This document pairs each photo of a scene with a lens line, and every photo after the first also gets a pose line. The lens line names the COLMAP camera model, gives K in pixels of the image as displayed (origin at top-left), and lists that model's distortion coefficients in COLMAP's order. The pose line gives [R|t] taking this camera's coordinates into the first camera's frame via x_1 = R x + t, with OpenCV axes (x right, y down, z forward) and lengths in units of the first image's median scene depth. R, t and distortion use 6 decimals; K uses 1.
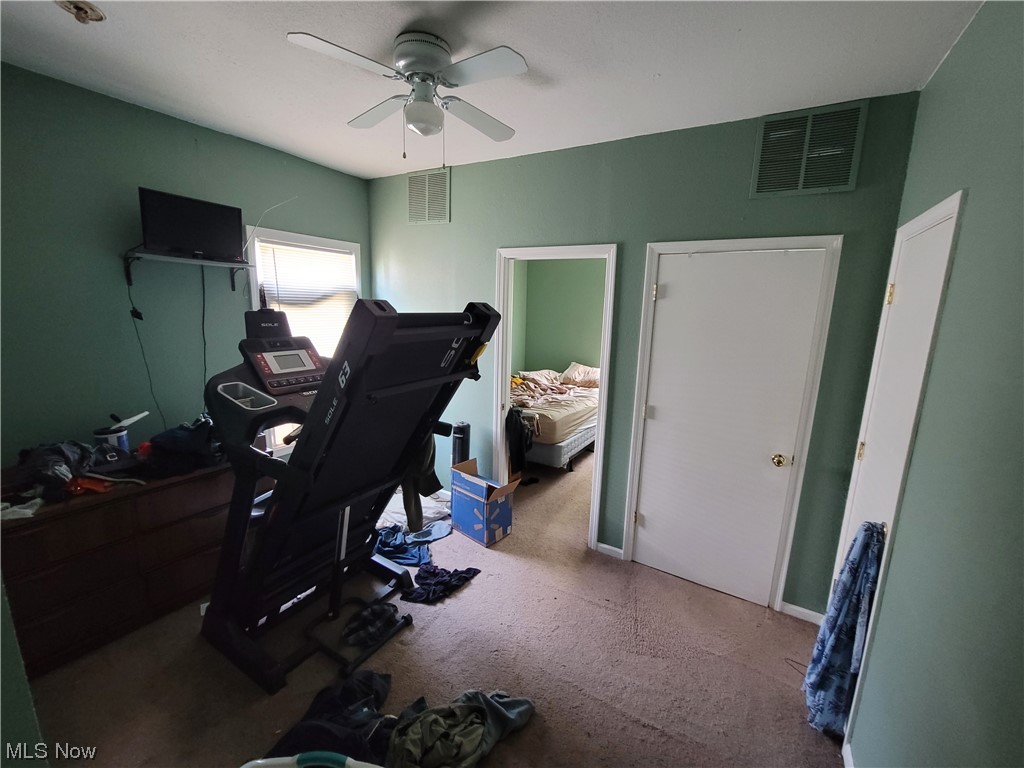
lens RADIAL K [[415.0, 0, 515.2], [0, 415.0, 383.0], [0, 0, 1]] dist [0.002680, 0.000137]
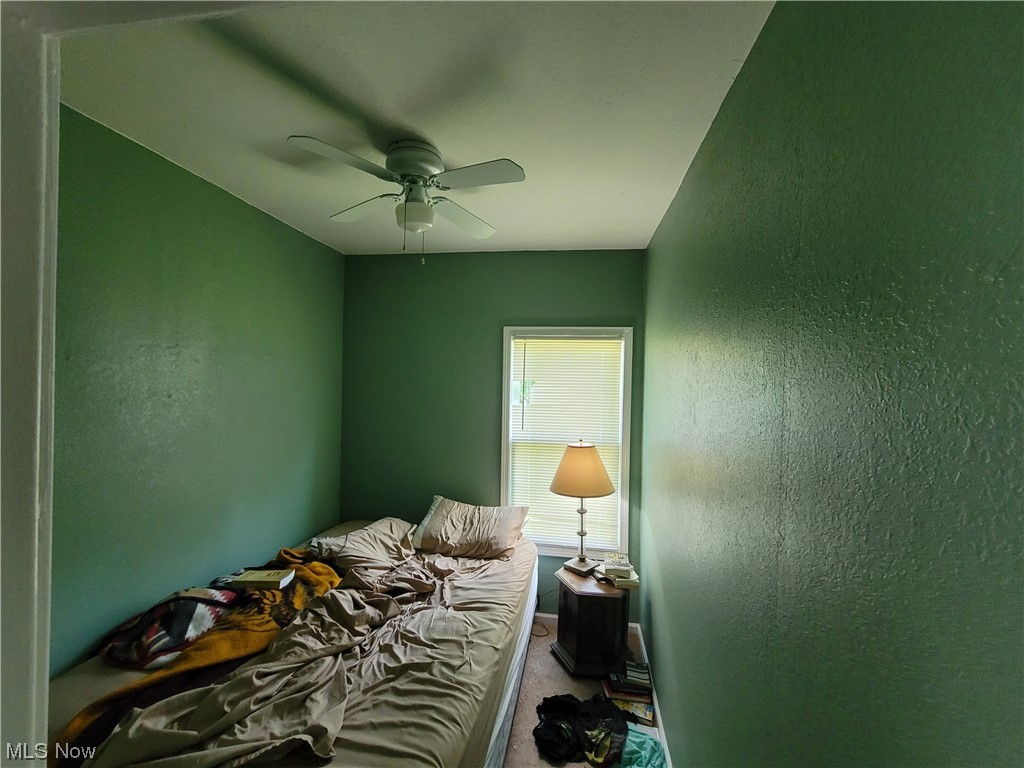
lens RADIAL K [[415.0, 0, 513.0], [0, 415.0, 381.5], [0, 0, 1]] dist [0.002680, 0.000137]
pose [[0.927727, -0.003557, 0.373243, 0.039946], [0.069841, 0.983949, -0.164218, -0.119612], [-0.366668, 0.178417, 0.913084, 0.559387]]
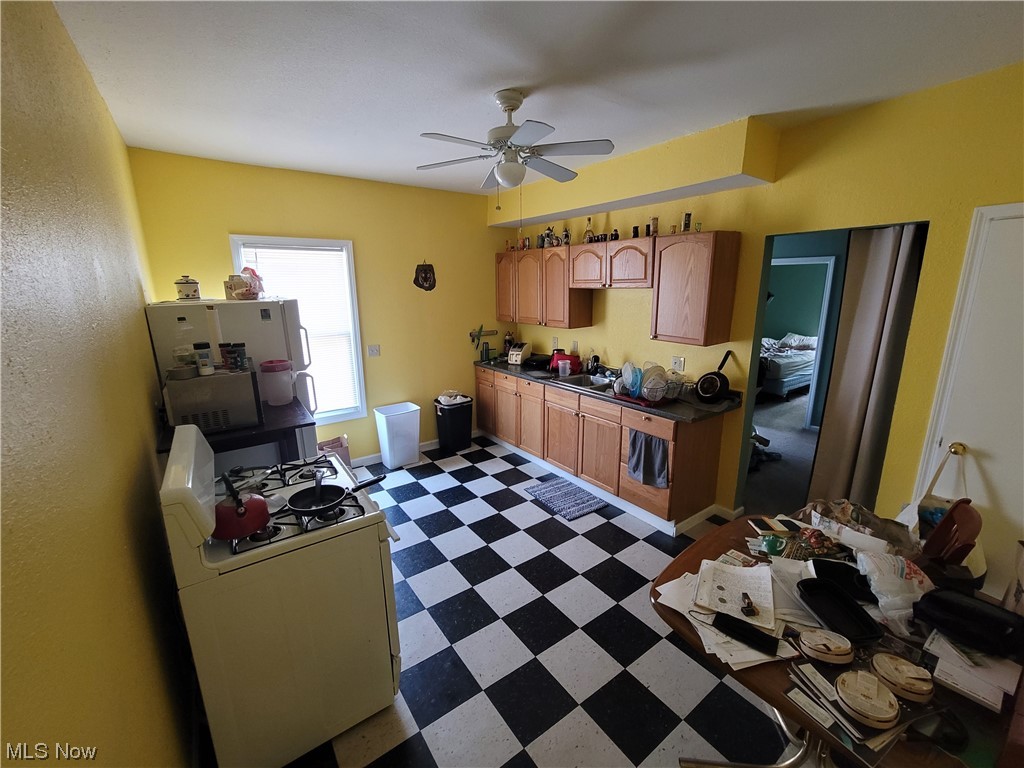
lens RADIAL K [[415.0, 0, 512.0], [0, 415.0, 381.5], [0, 0, 1]] dist [0.002680, 0.000137]
pose [[0.917874, 0.049476, -0.393775, -0.172285], [-0.041731, 0.998731, 0.028211, 0.125825], [0.394671, -0.009461, 0.918774, -0.684372]]
